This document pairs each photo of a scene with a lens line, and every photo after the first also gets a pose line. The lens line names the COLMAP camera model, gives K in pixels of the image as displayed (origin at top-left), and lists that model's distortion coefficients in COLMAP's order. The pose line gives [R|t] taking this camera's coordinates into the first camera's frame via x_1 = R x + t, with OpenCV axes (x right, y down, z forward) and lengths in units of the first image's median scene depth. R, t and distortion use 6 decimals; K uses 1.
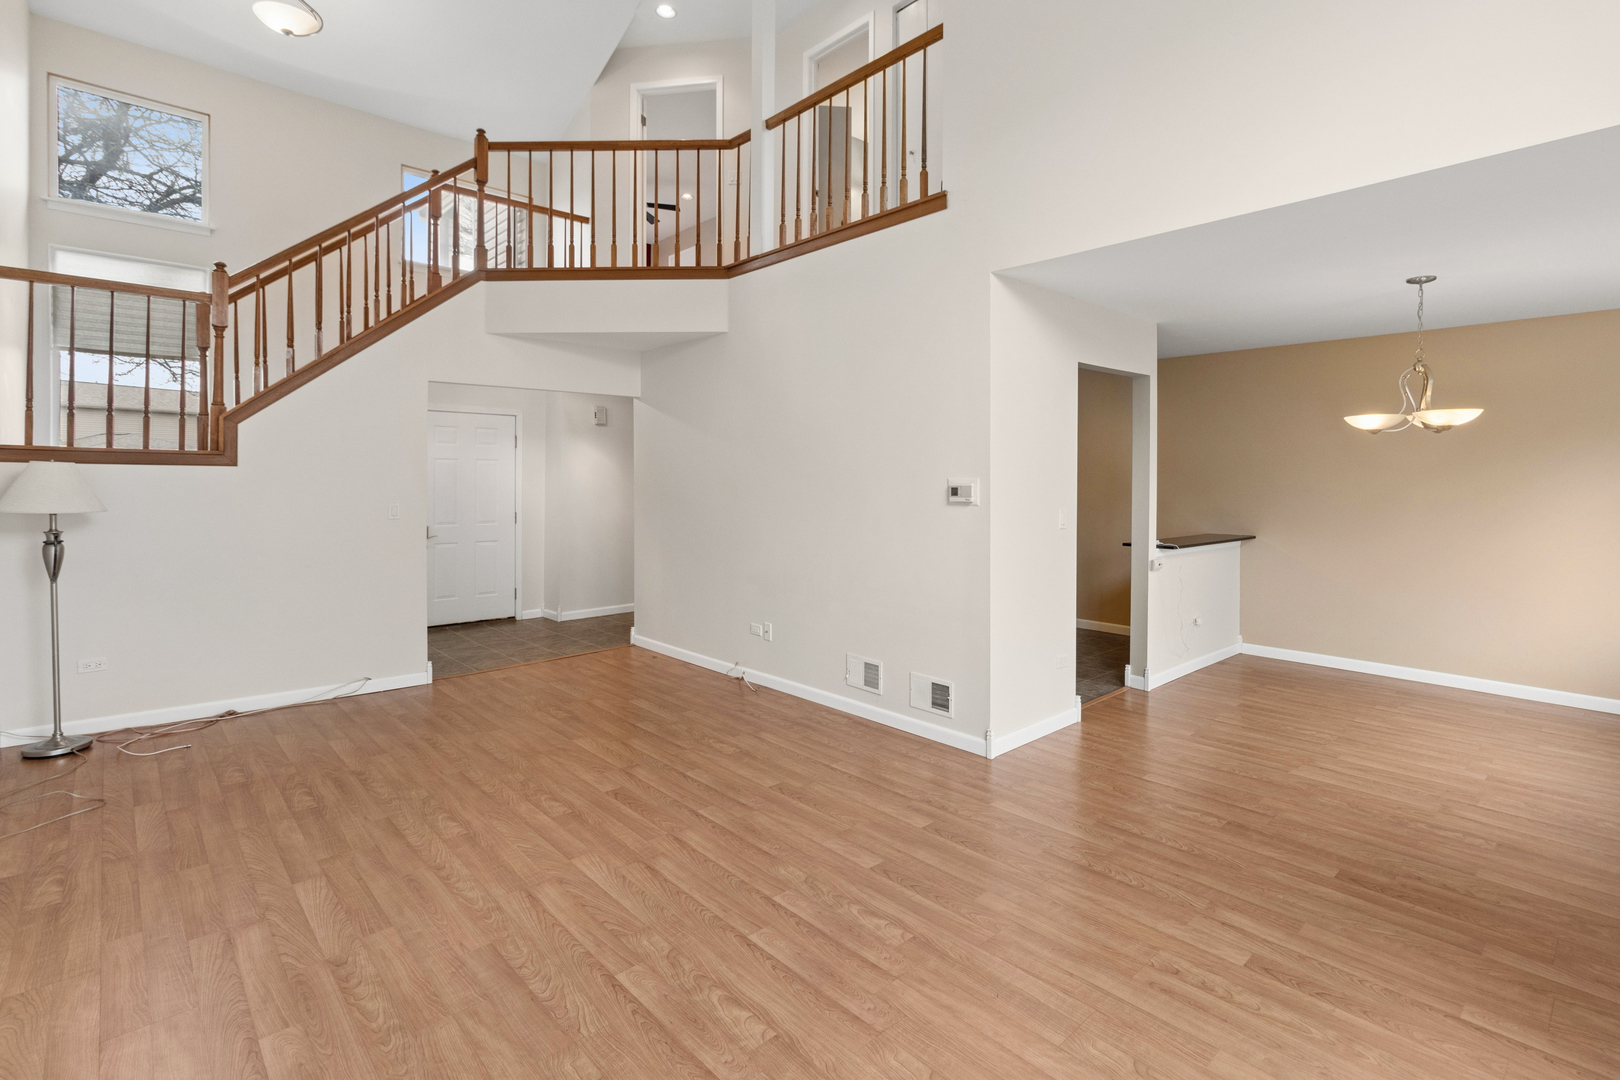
lens RADIAL K [[760.4, 0, 832.4], [0, 760.4, 482.5], [0, 0, 1]] dist [-0.003240, 0.000943]
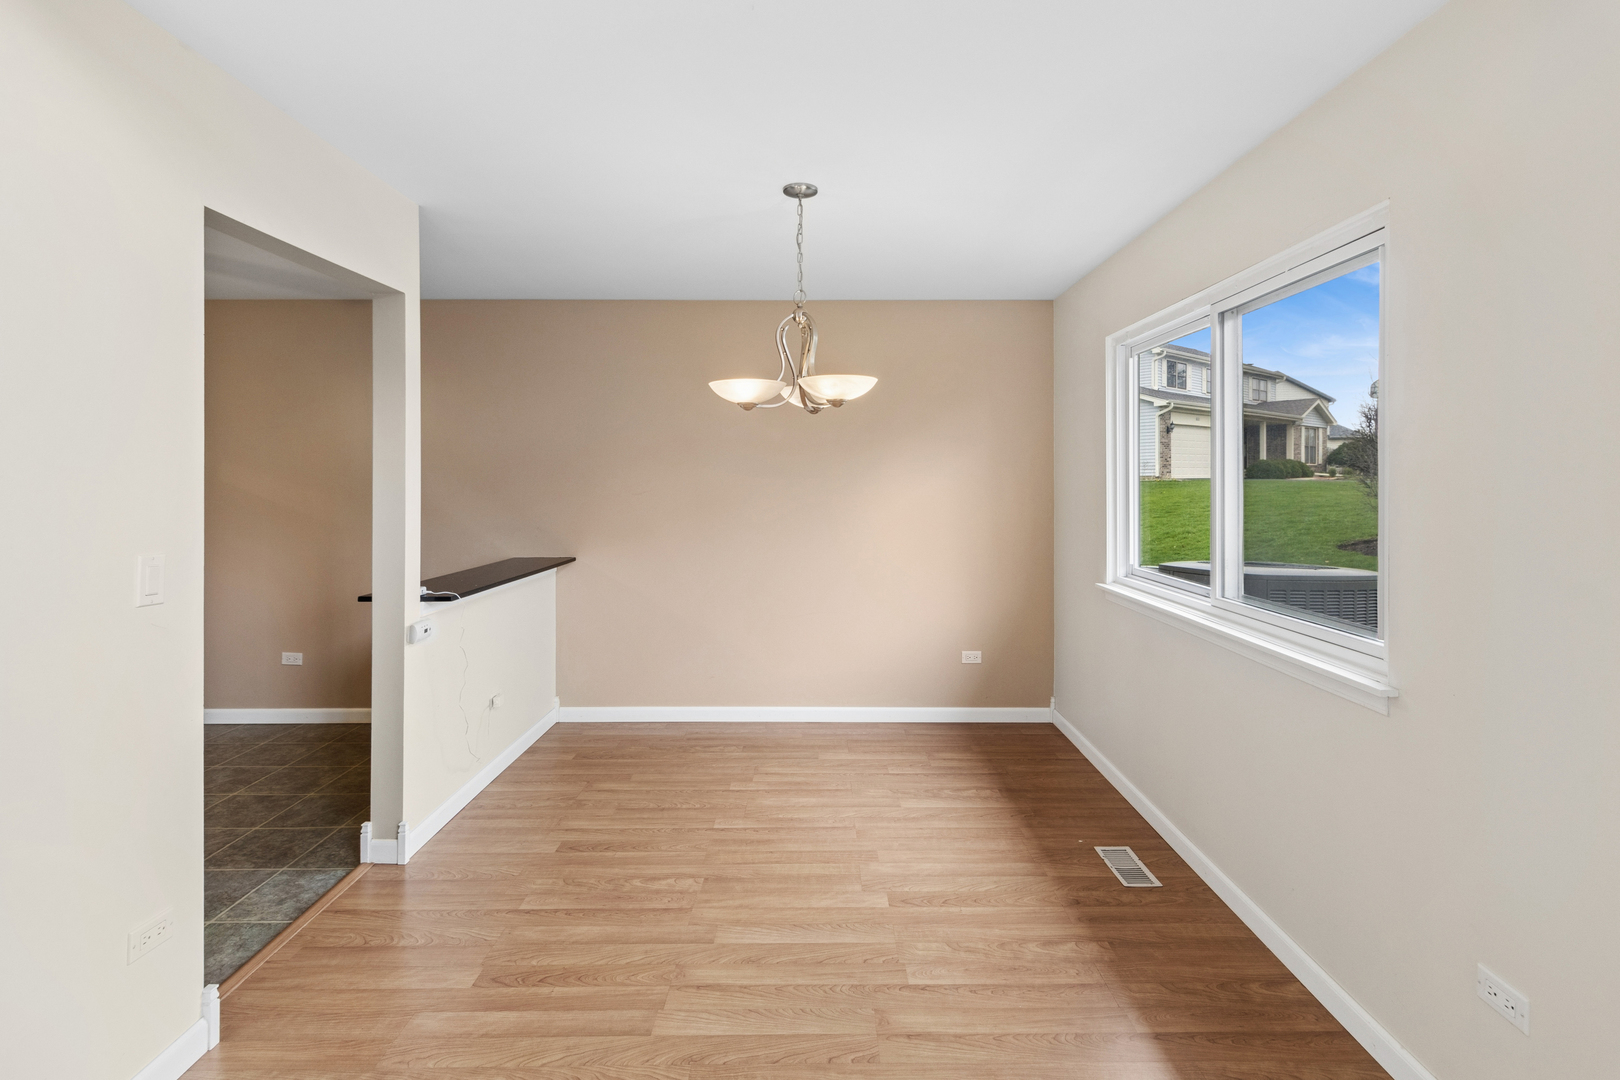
lens RADIAL K [[760.4, 0, 820.1], [0, 760.4, 479.8], [0, 0, 1]] dist [-0.003240, 0.000943]
pose [[0.671838, -0.003905, 0.740687, 0.274952], [0.007547, 0.999970, -0.001574, -0.001401], [-0.740659, 0.006648, 0.671848, 0.527038]]
